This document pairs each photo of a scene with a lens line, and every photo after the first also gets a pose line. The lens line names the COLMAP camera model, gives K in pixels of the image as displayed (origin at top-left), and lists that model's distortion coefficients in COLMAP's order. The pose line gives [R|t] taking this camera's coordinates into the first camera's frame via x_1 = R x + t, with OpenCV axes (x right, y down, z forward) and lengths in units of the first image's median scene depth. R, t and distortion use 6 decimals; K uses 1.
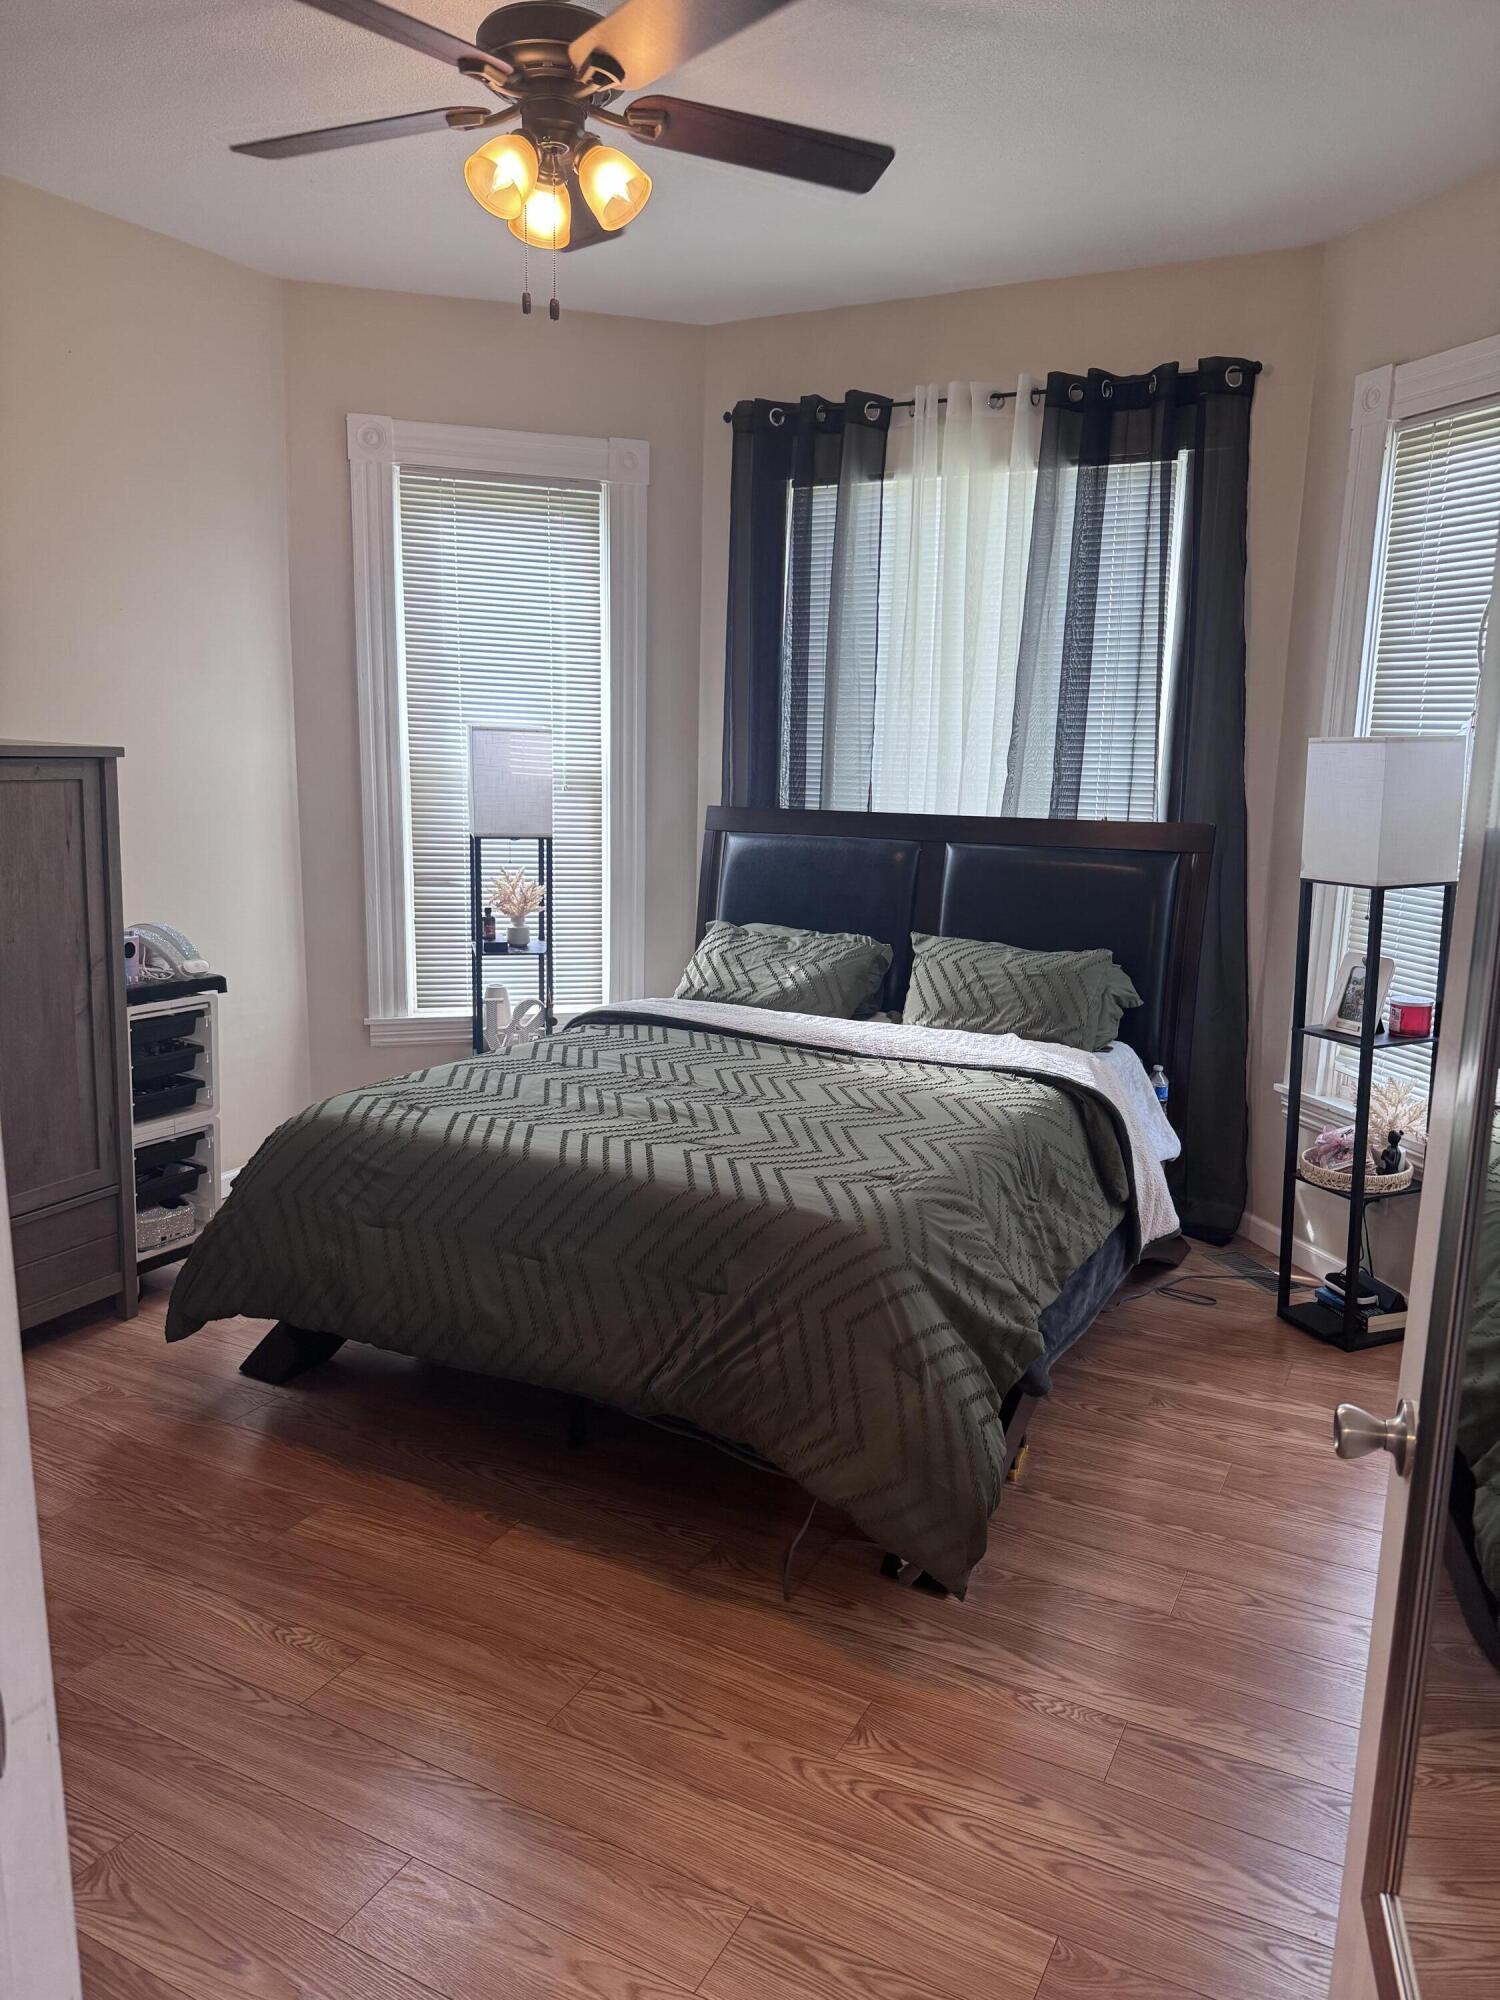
lens RADIAL K [[1418.0, 0, 754.4], [0, 1418.0, 997.8], [0, 0, 1]] dist [0.010753, -0.004406]
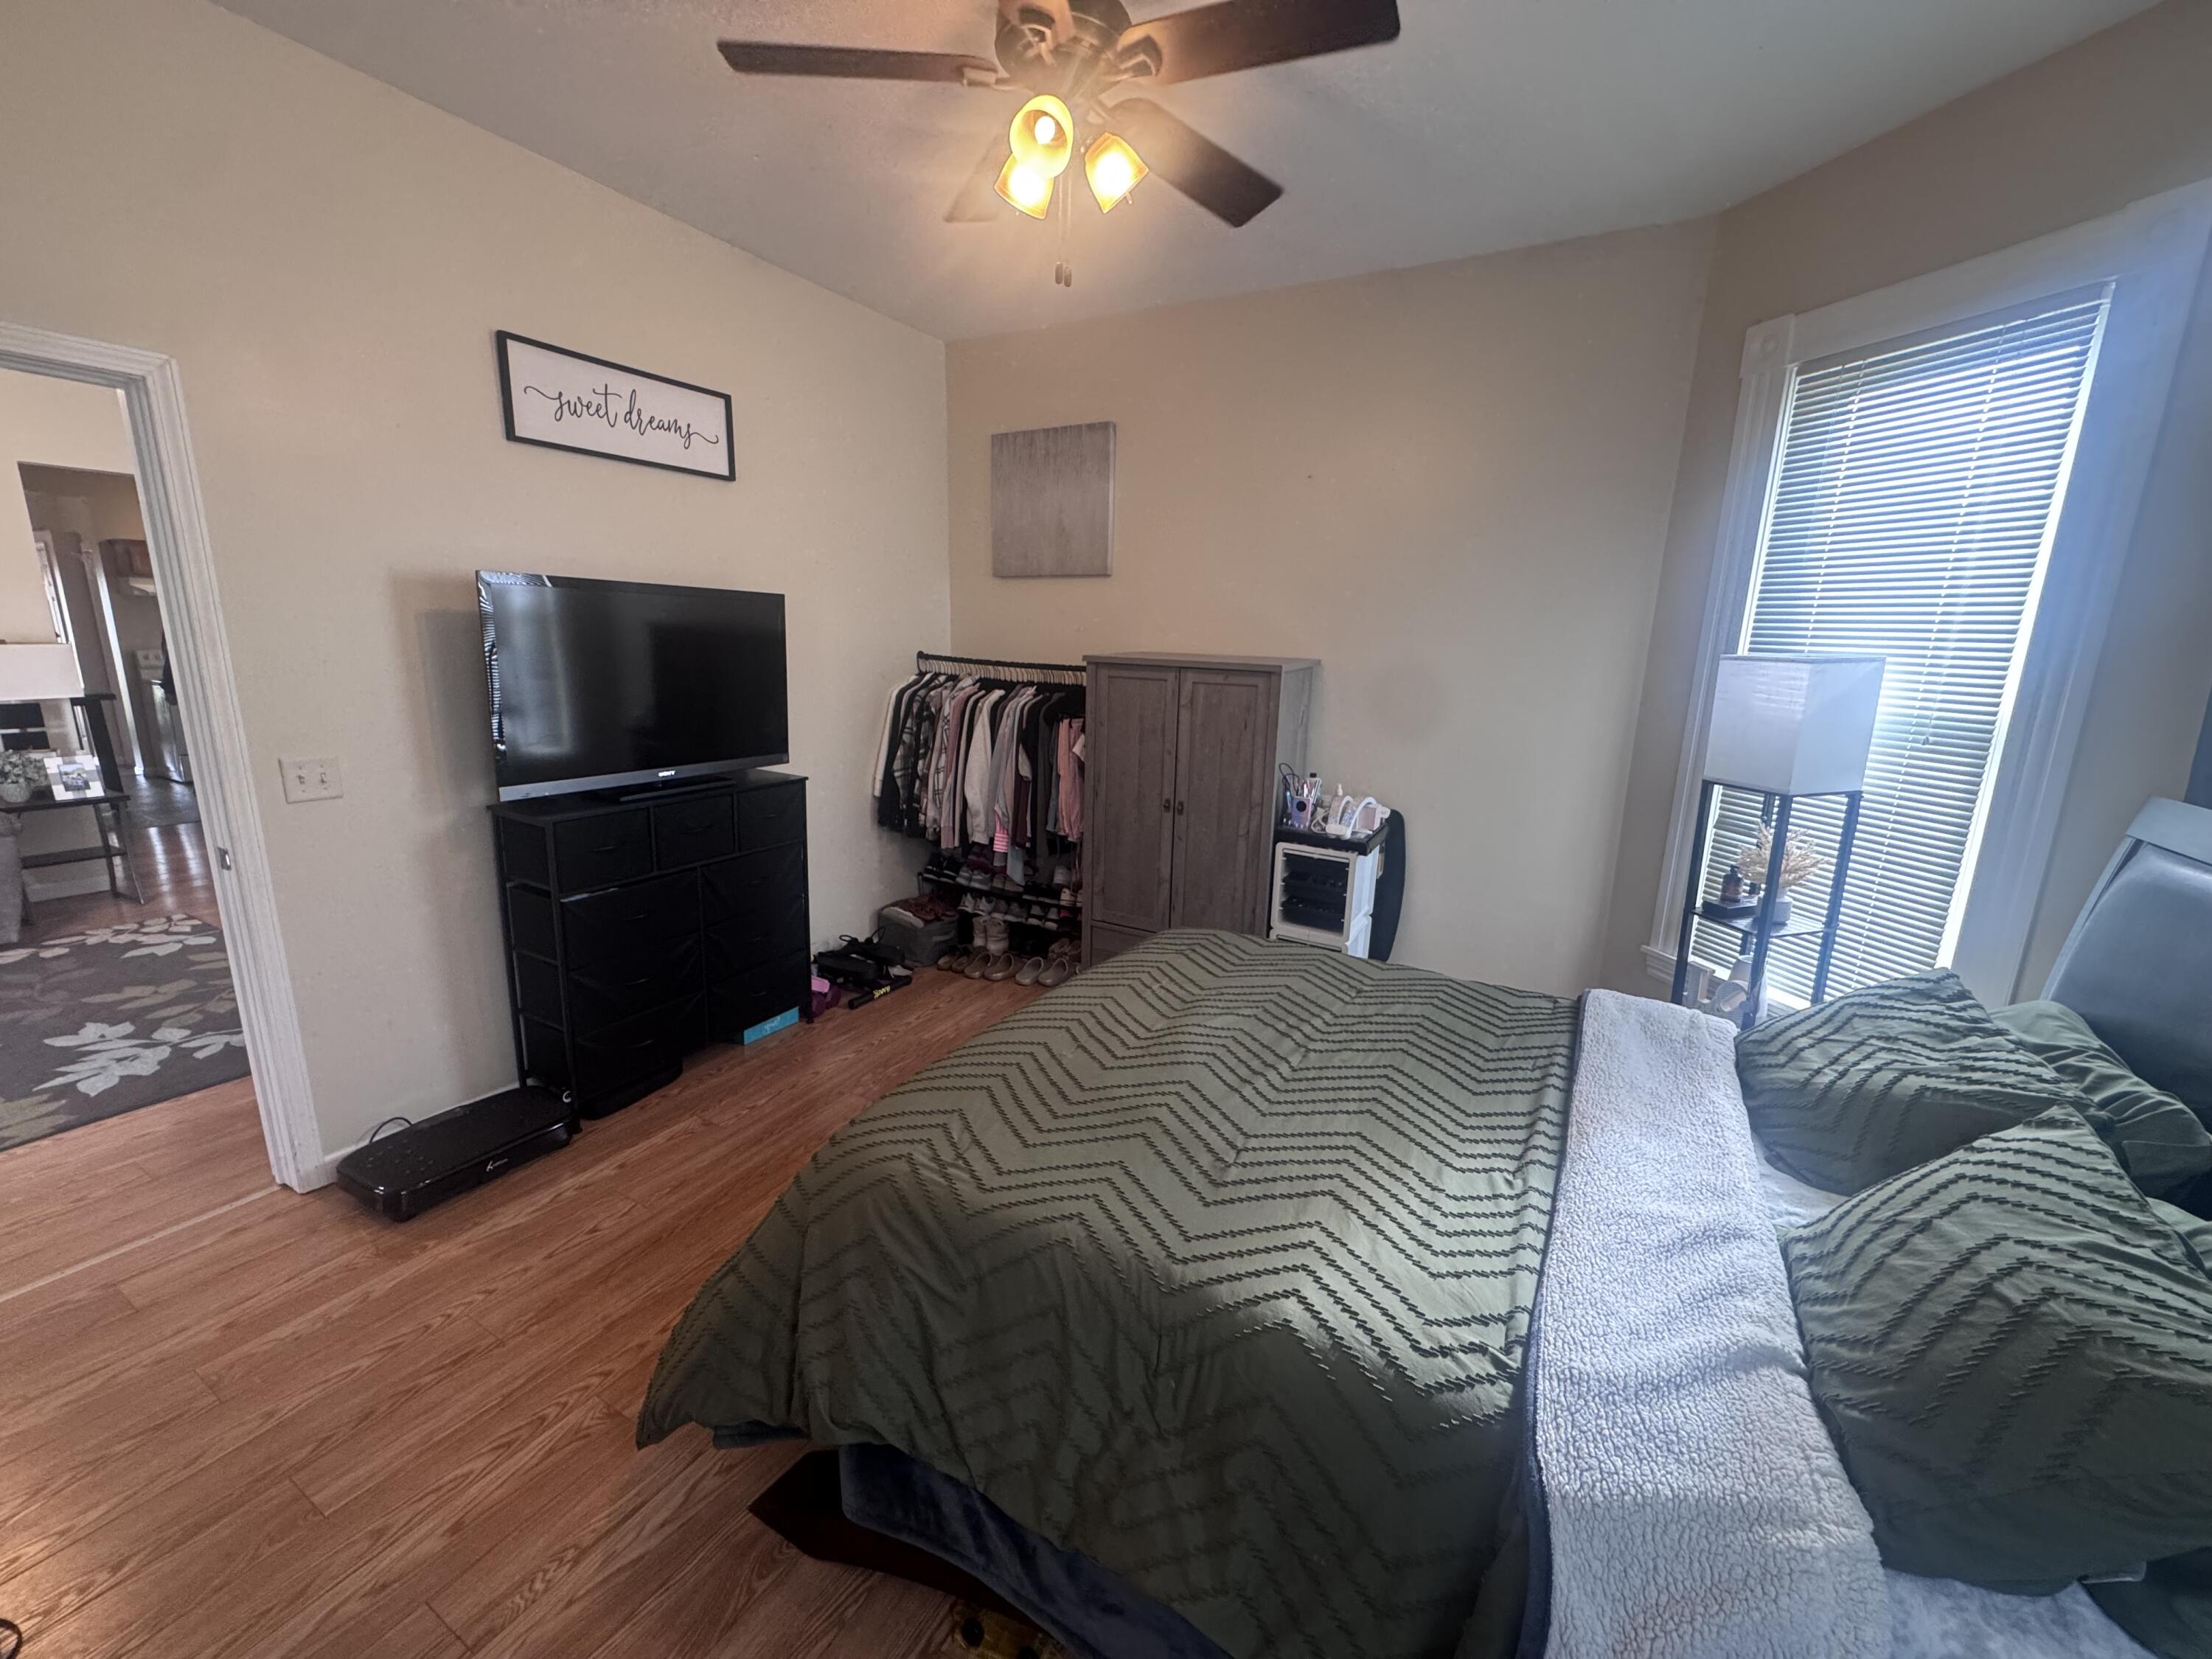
lens RADIAL K [[882.6, 0, 1116.2], [0, 882.6, 827.5], [0, 0, 1]] dist [-0.004085, 0.000202]
pose [[-0.027932, 0.191439, -0.981107, 0.446184], [-0.201895, 0.960182, 0.193104, -0.145985], [0.979009, 0.203474, 0.011831, 0.798190]]
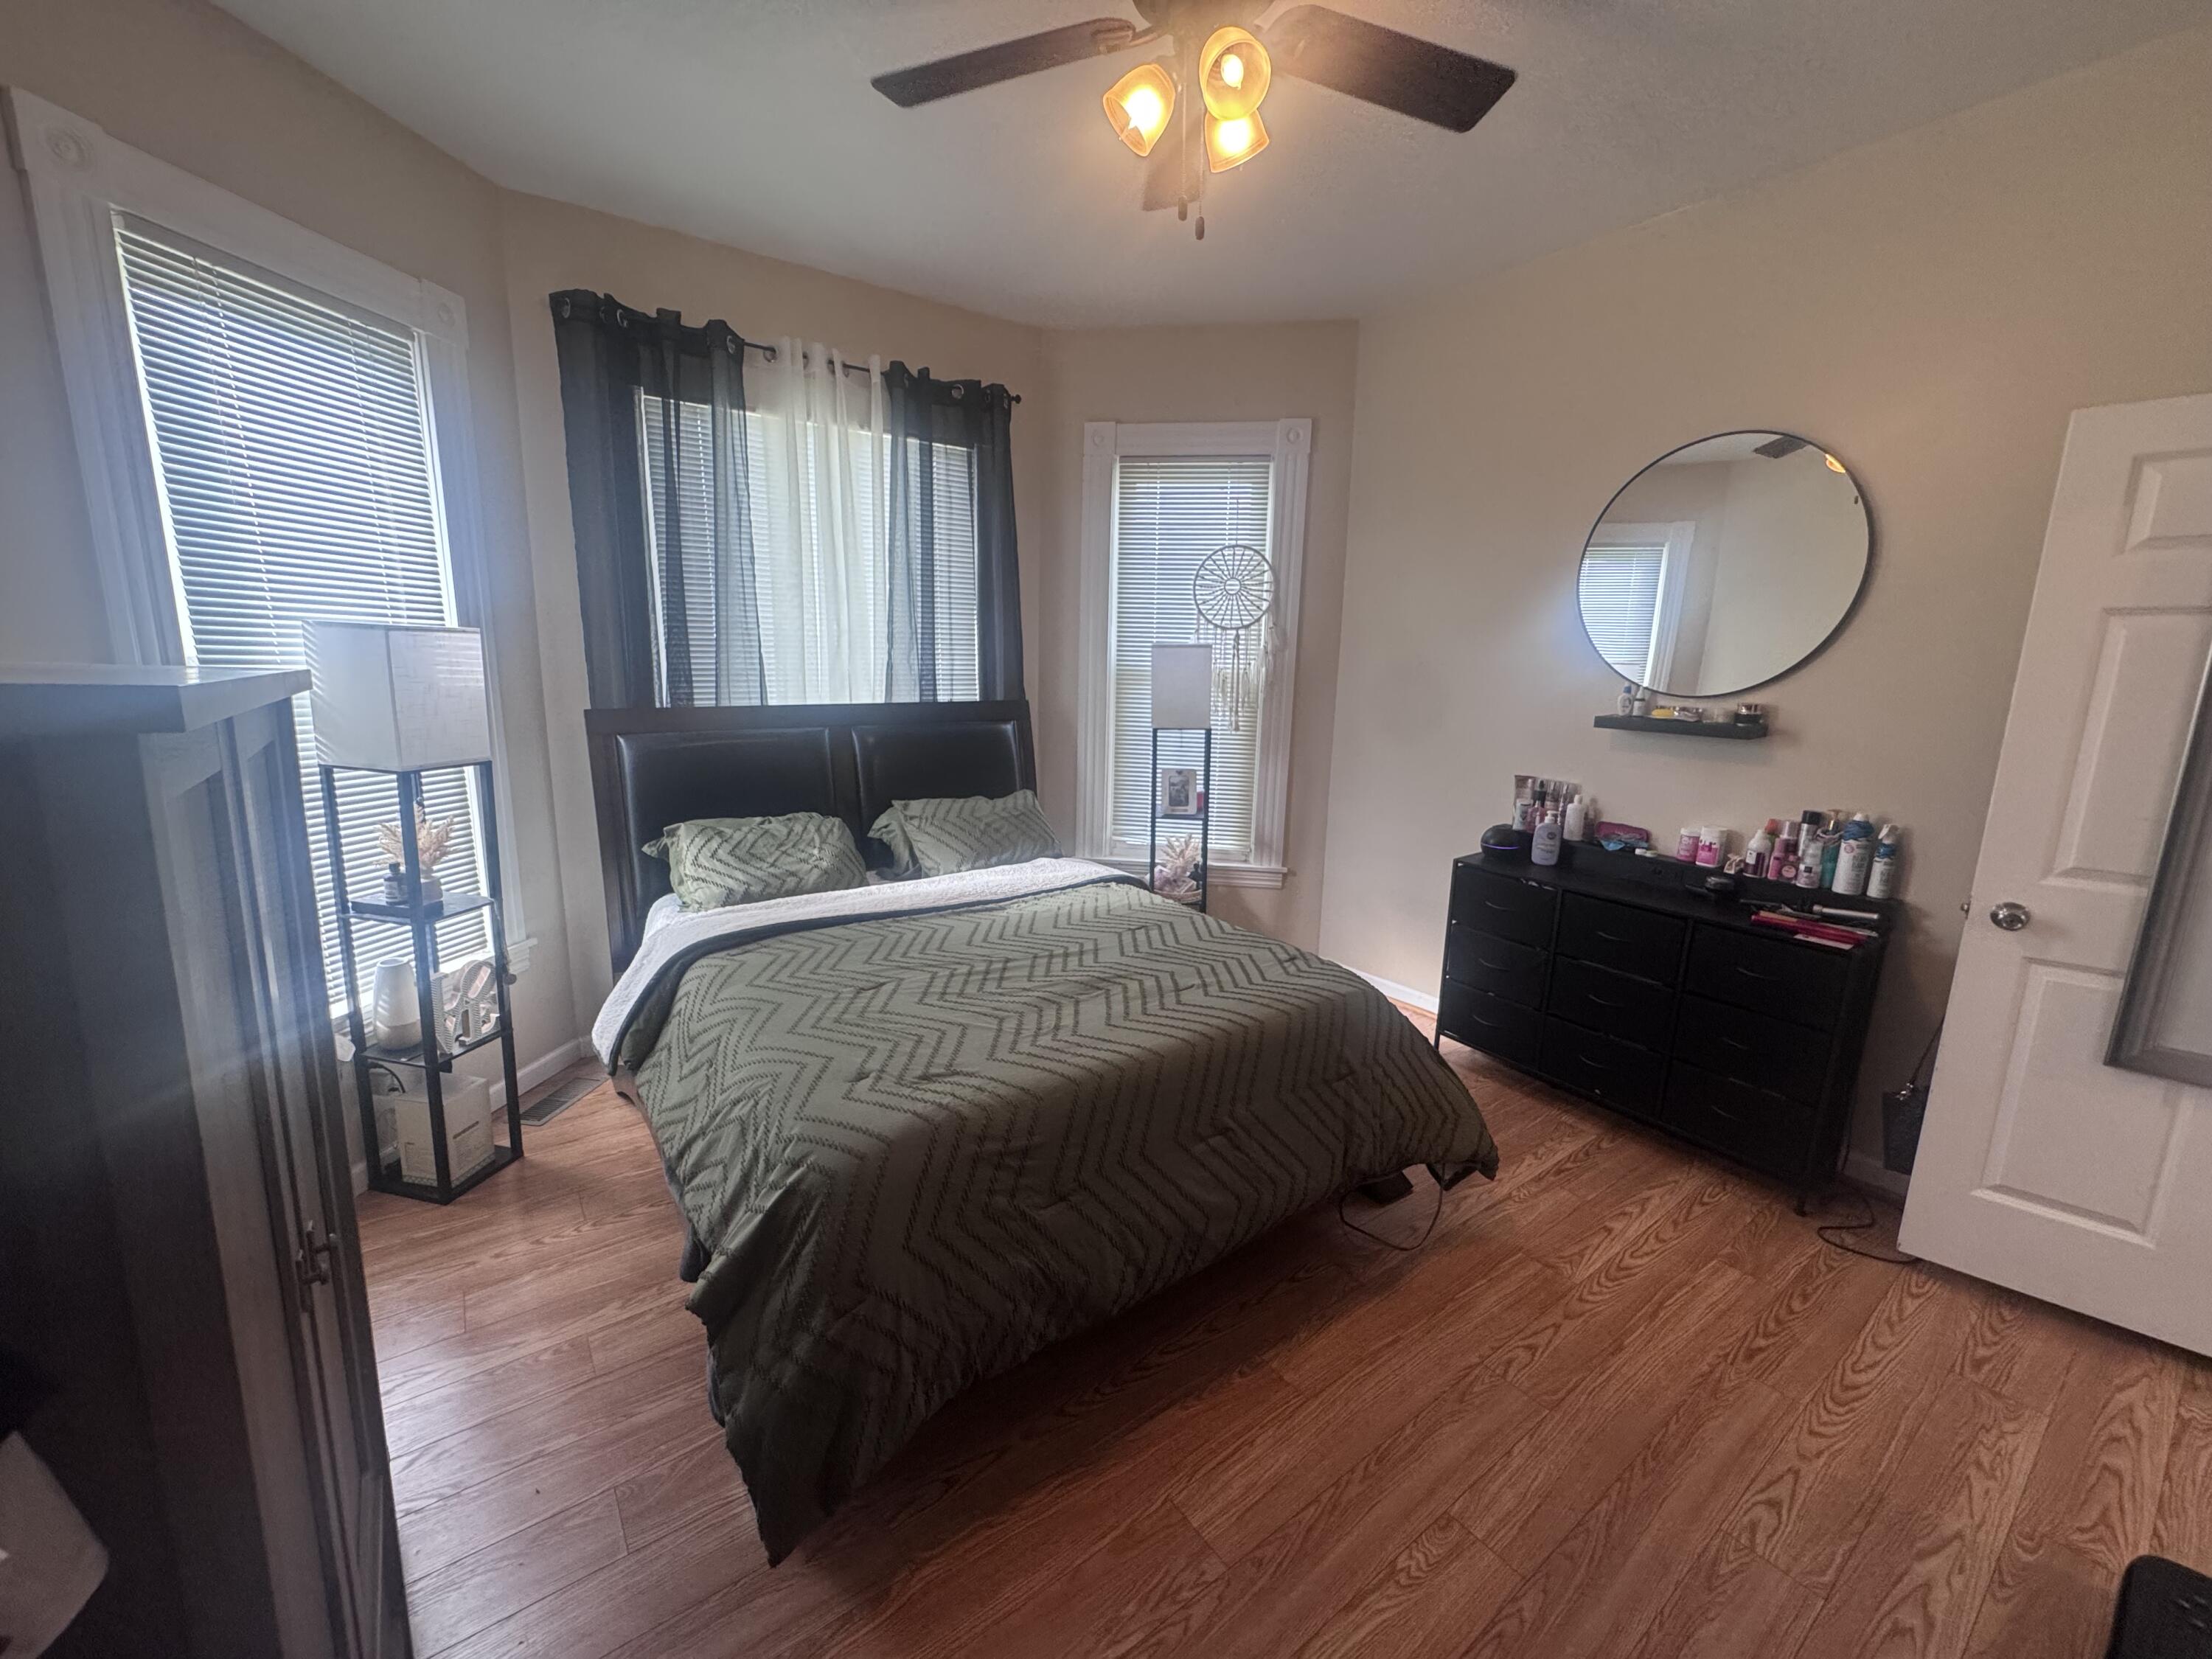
lens RADIAL K [[882.6, 0, 1097.7], [0, 882.6, 824.7], [0, 0, 1]] dist [-0.004085, 0.000202]
pose [[0.437961, -0.183164, 0.880137, -0.572662], [0.154030, 0.979836, 0.127266, -0.113355], [-0.885700, 0.079829, 0.457343, 0.577861]]
